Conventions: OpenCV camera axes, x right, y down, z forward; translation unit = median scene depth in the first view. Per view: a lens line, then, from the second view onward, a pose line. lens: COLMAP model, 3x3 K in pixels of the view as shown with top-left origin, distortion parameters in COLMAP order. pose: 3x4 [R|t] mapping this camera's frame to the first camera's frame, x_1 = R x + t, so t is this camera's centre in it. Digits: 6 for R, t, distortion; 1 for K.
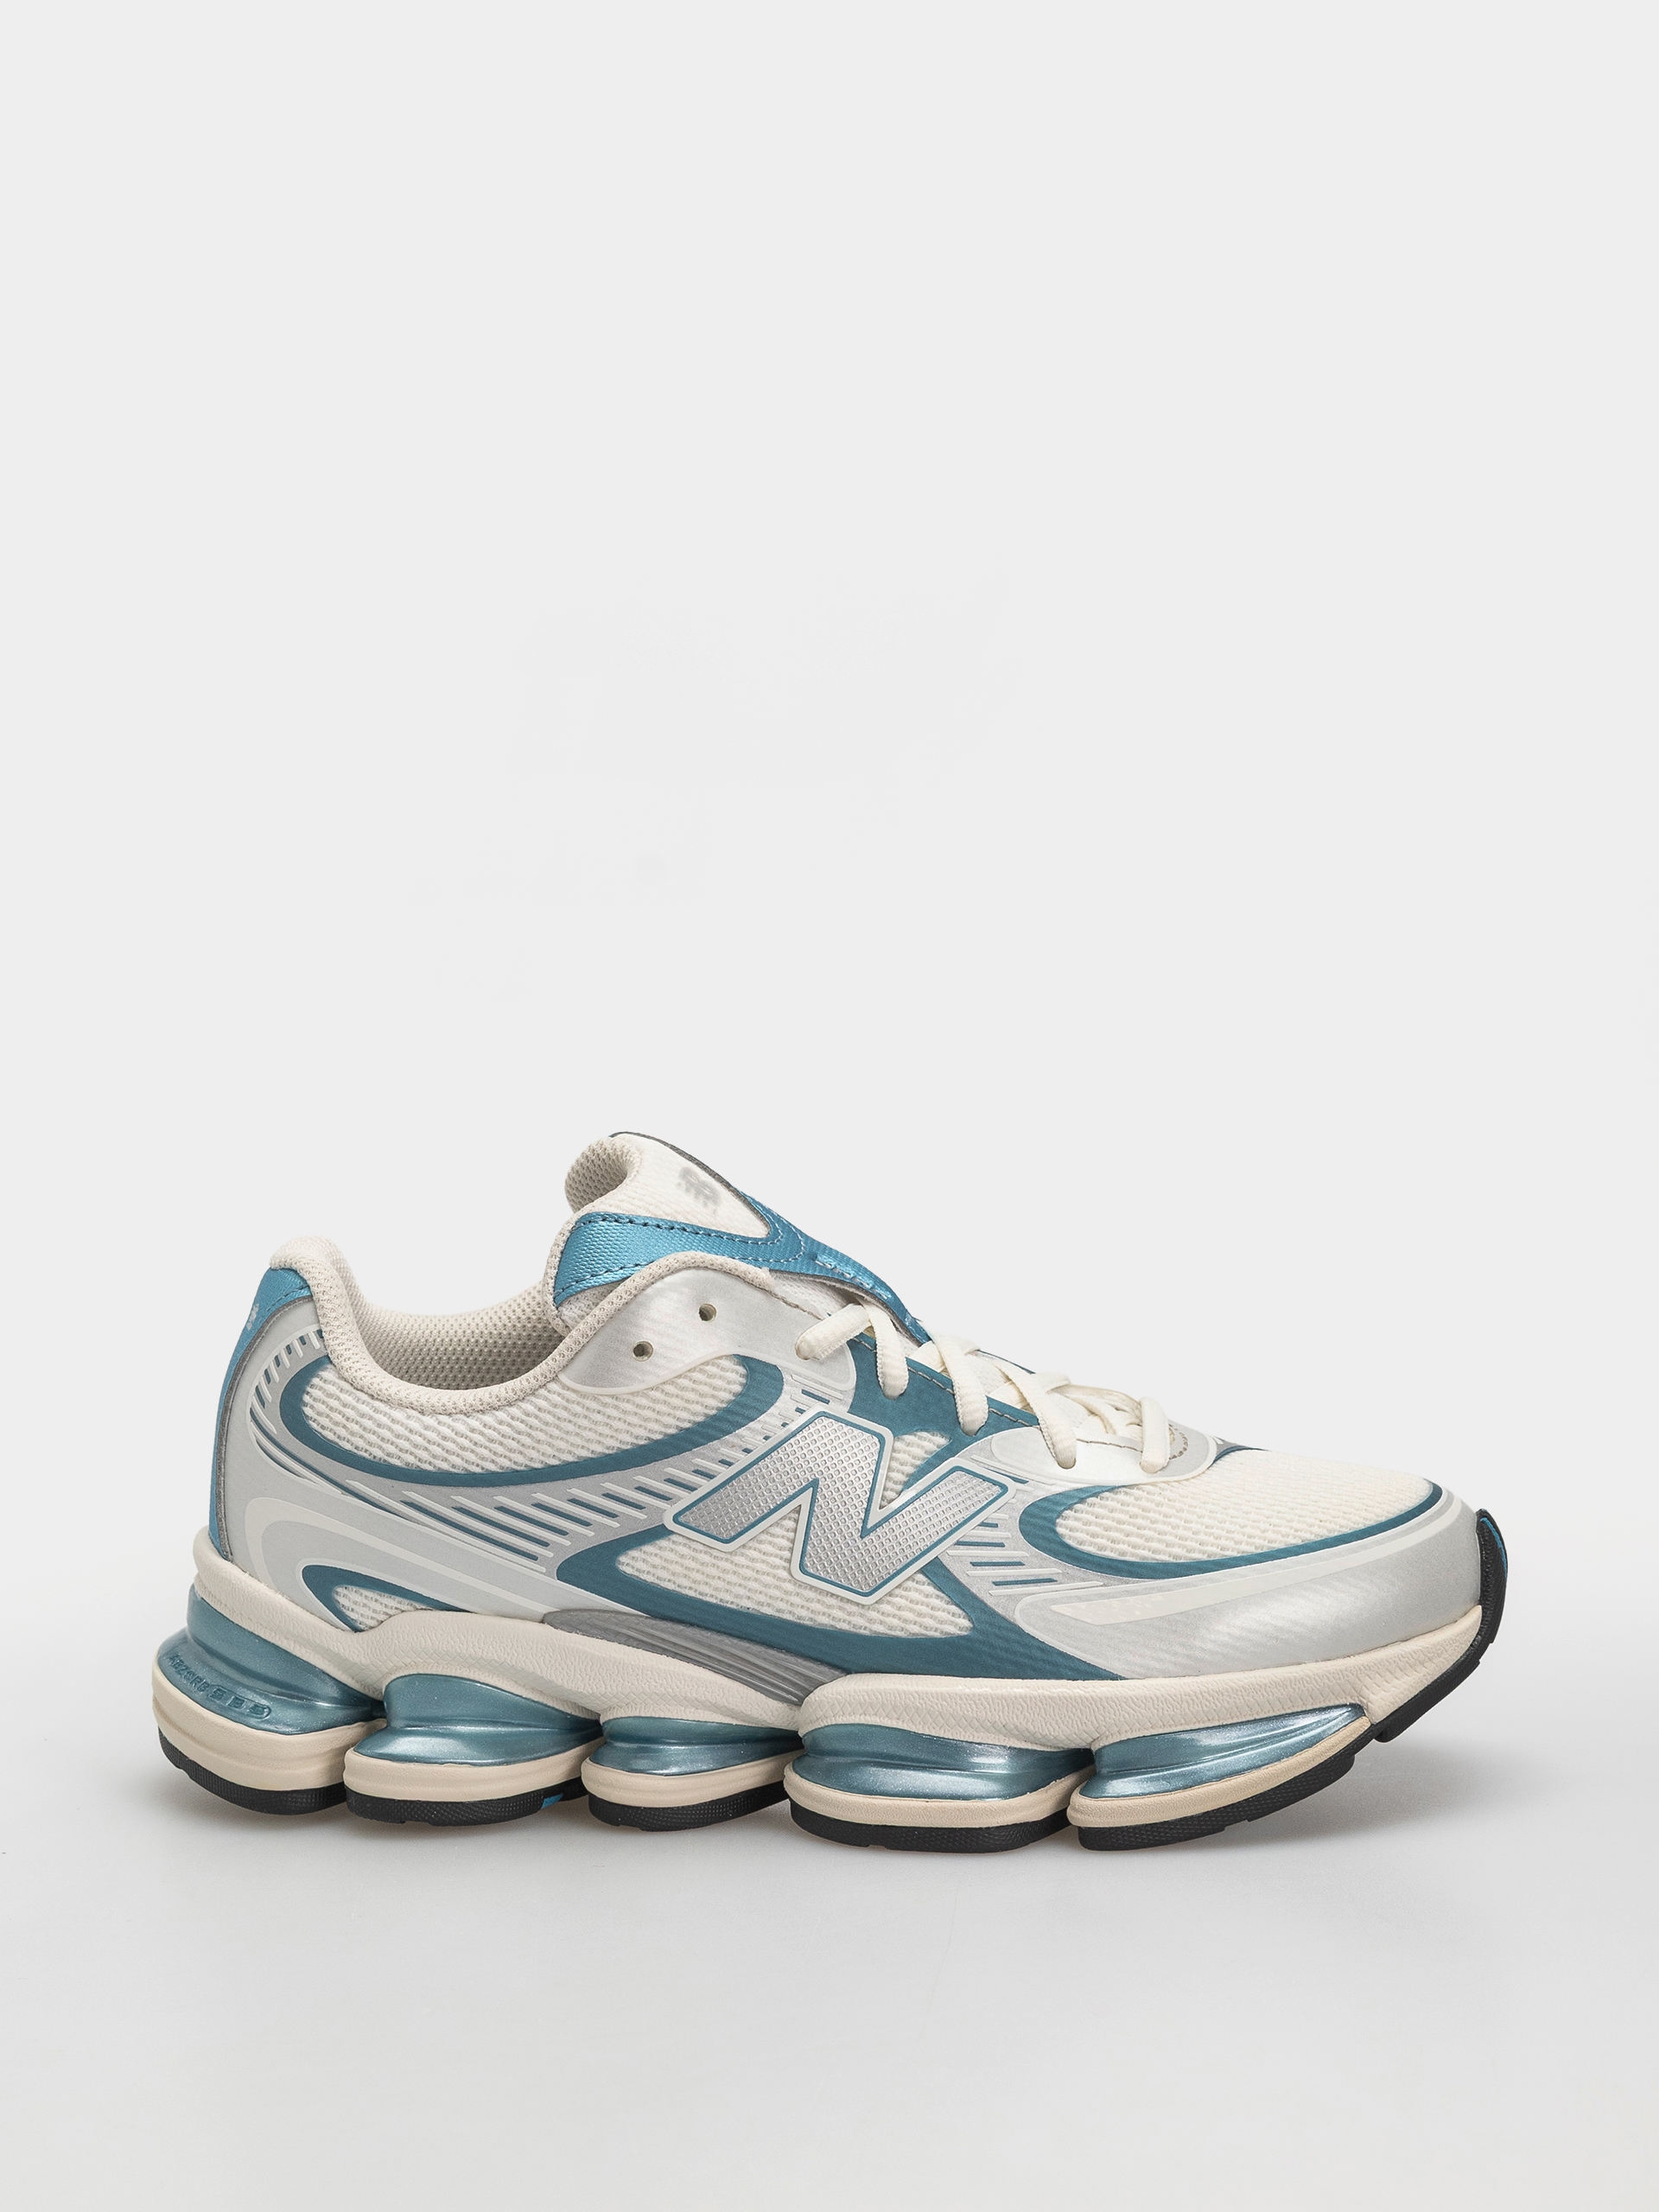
lens RADIAL K [[6925.4, 0, 829.5], [0, 6925.4, 1106.0], [0, 0, 1]] dist [0.076482, 1.127418]
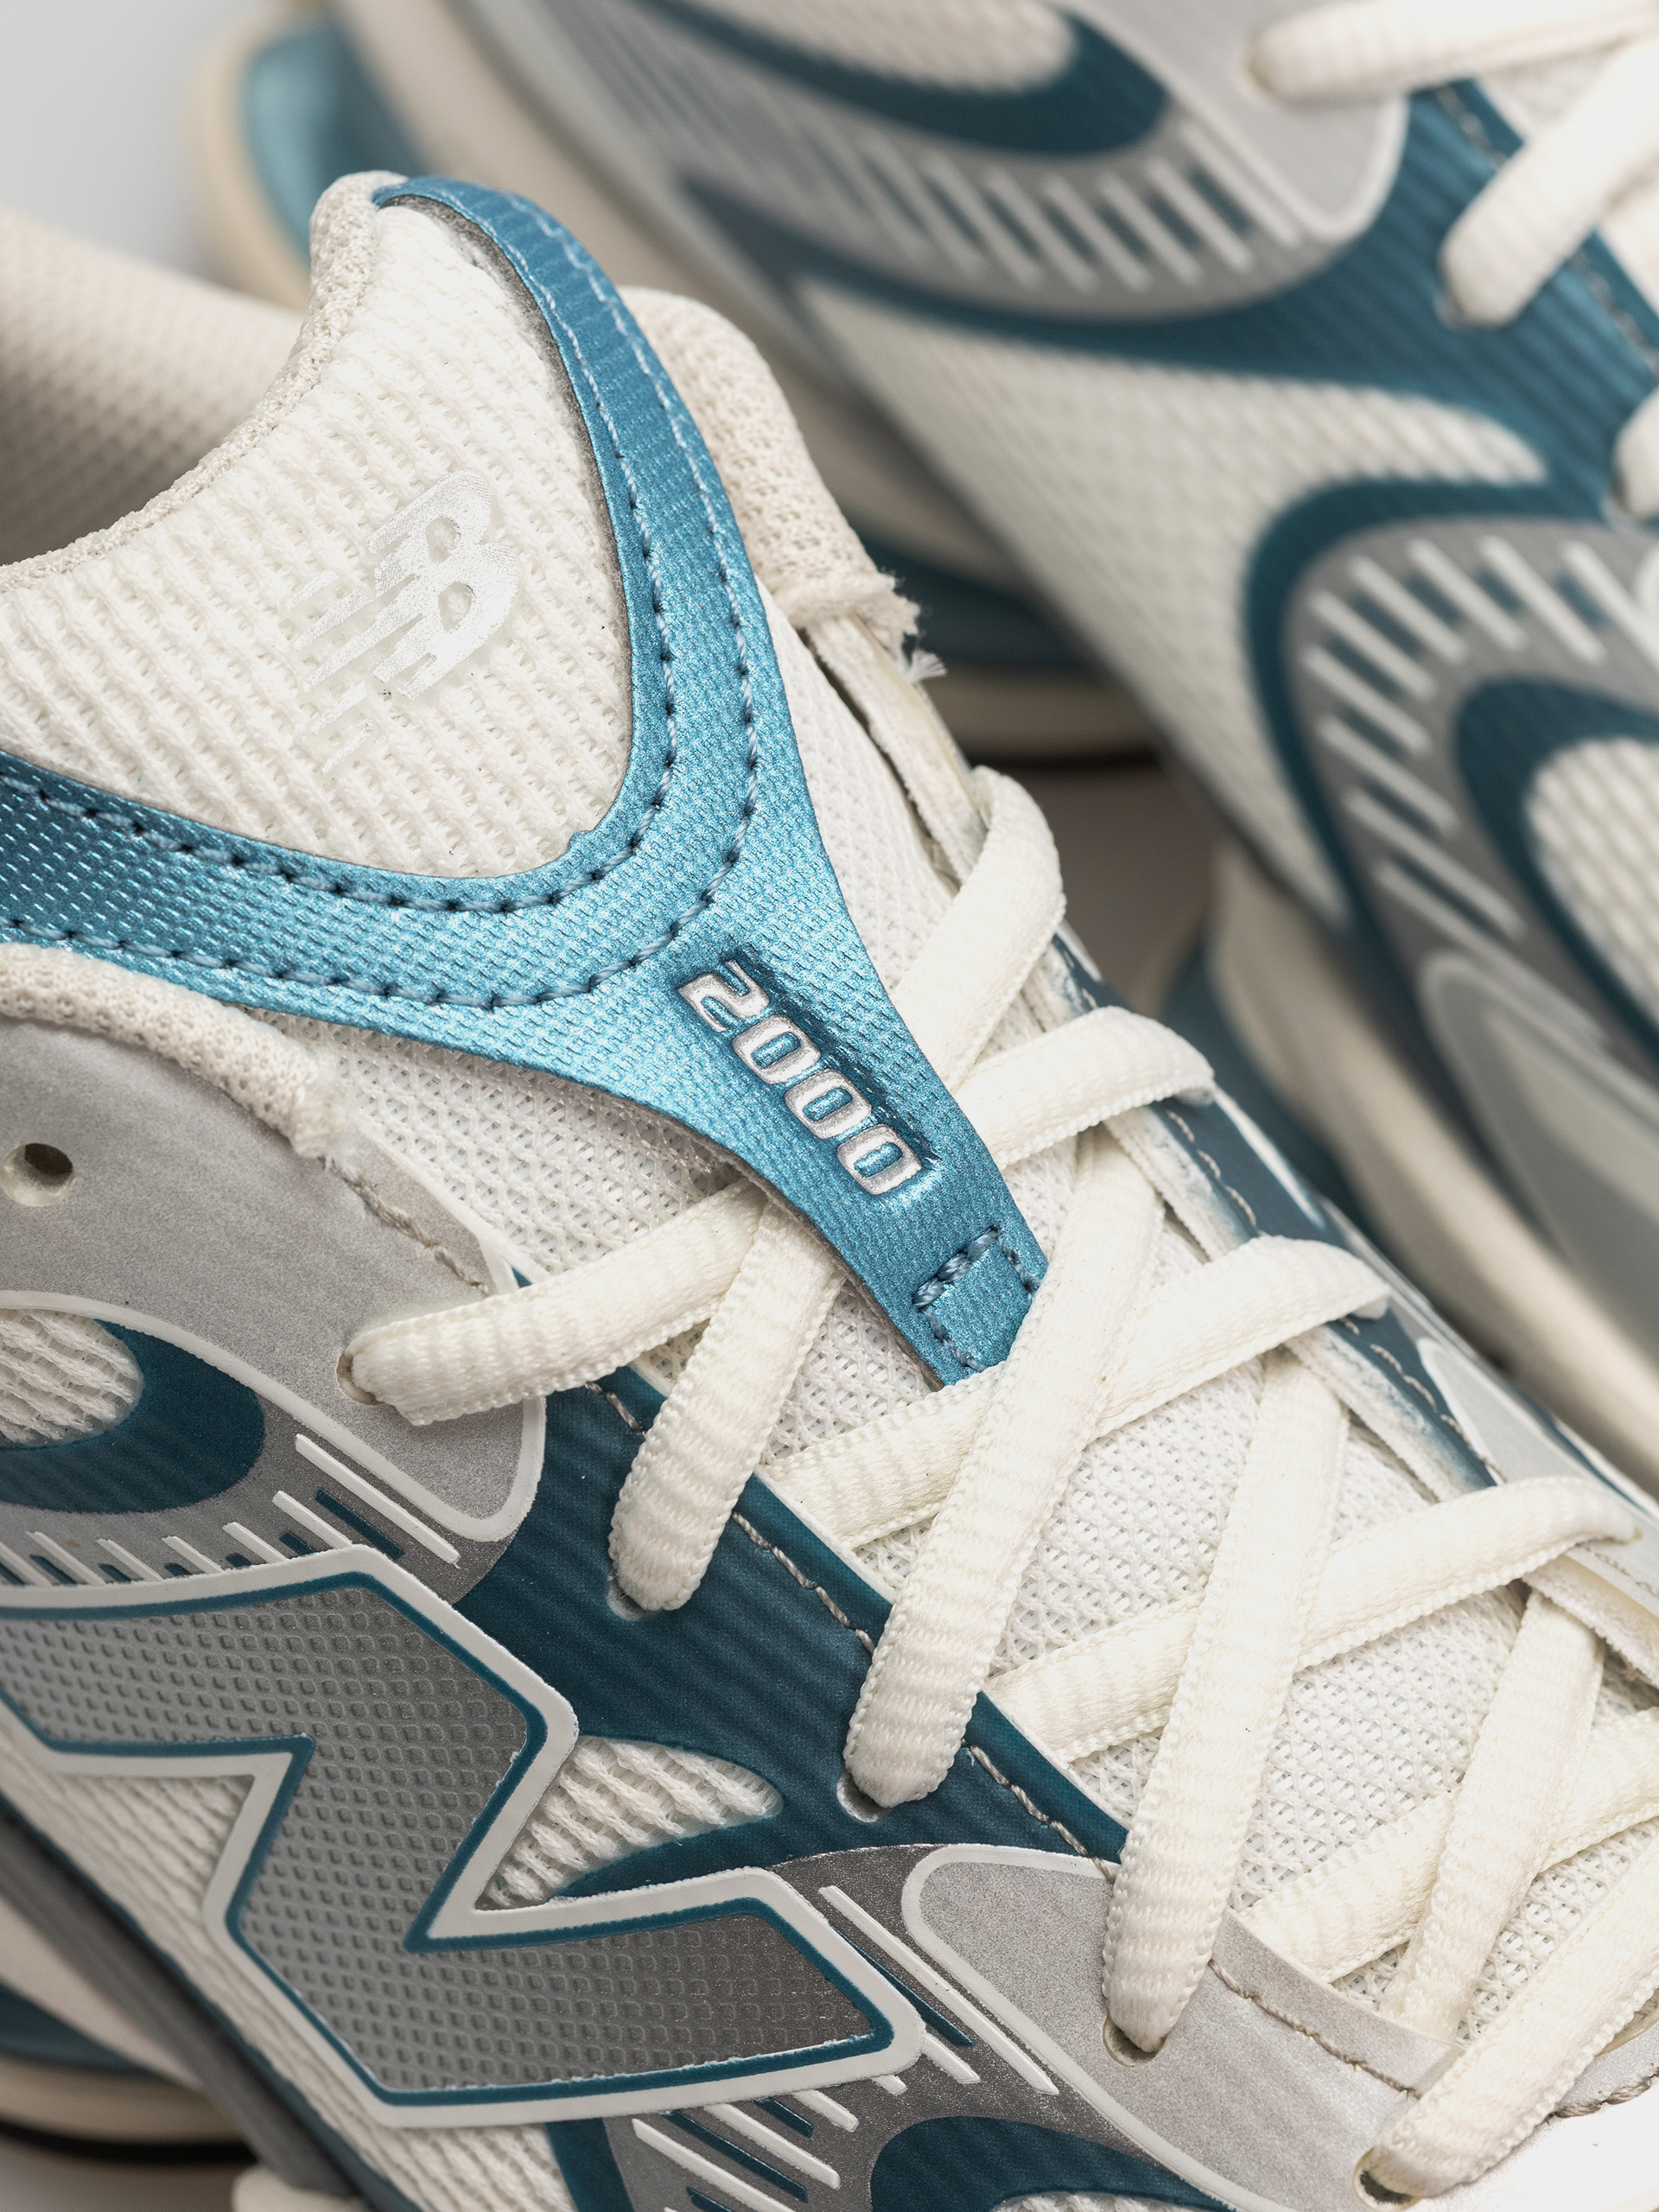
lens RADIAL K [[6925.4, 0, 829.5], [0, 6925.4, 1106.0], [0, 0, 1]] dist [0.076482, 1.127418]
pose [[0.783617, 0.490947, -0.380679, 0.115712], [-0.140008, 0.736566, 0.661716, -0.166510], [0.605262, -0.465234, 0.645922, 0.831725]]
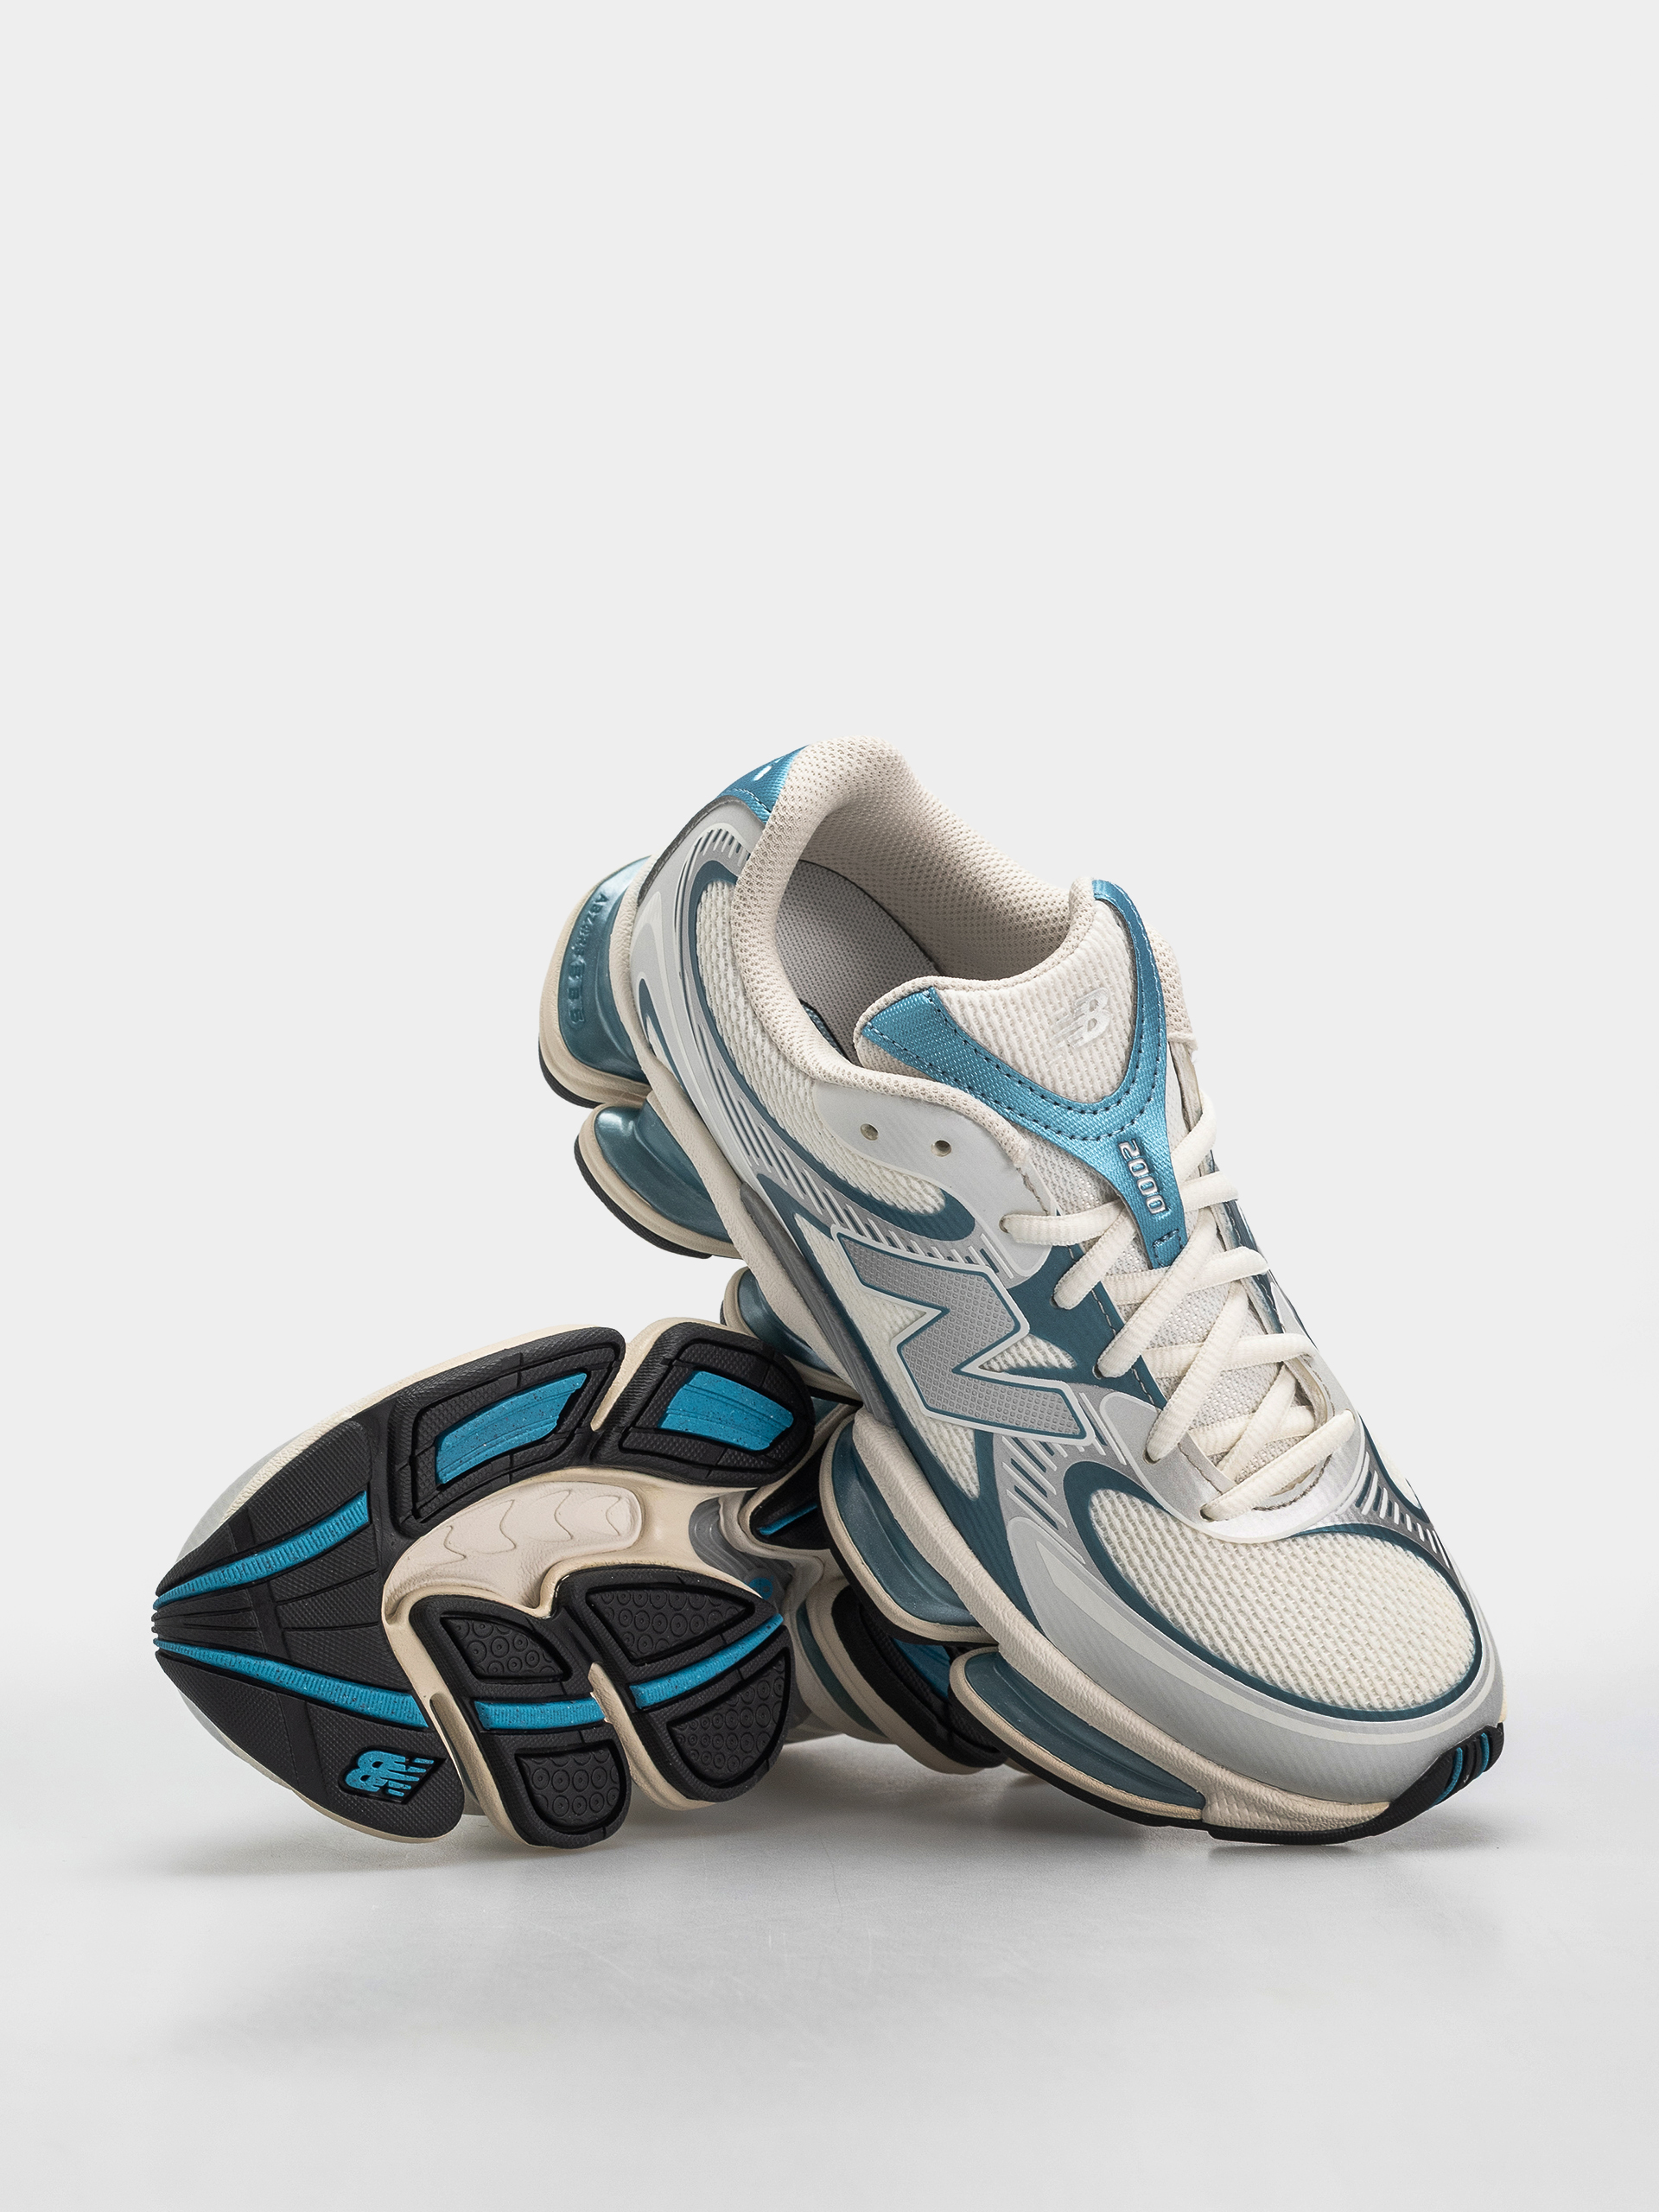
lens RADIAL K [[6925.4, 0, 829.5], [0, 6925.4, 1106.0], [0, 0, 1]] dist [0.076482, 1.127418]
pose [[0.637443, 0.740666, -0.212321, 0.186890], [-0.424107, 0.567348, 0.705868, -0.697770], [0.643273, -0.359904, 0.675773, 0.287388]]
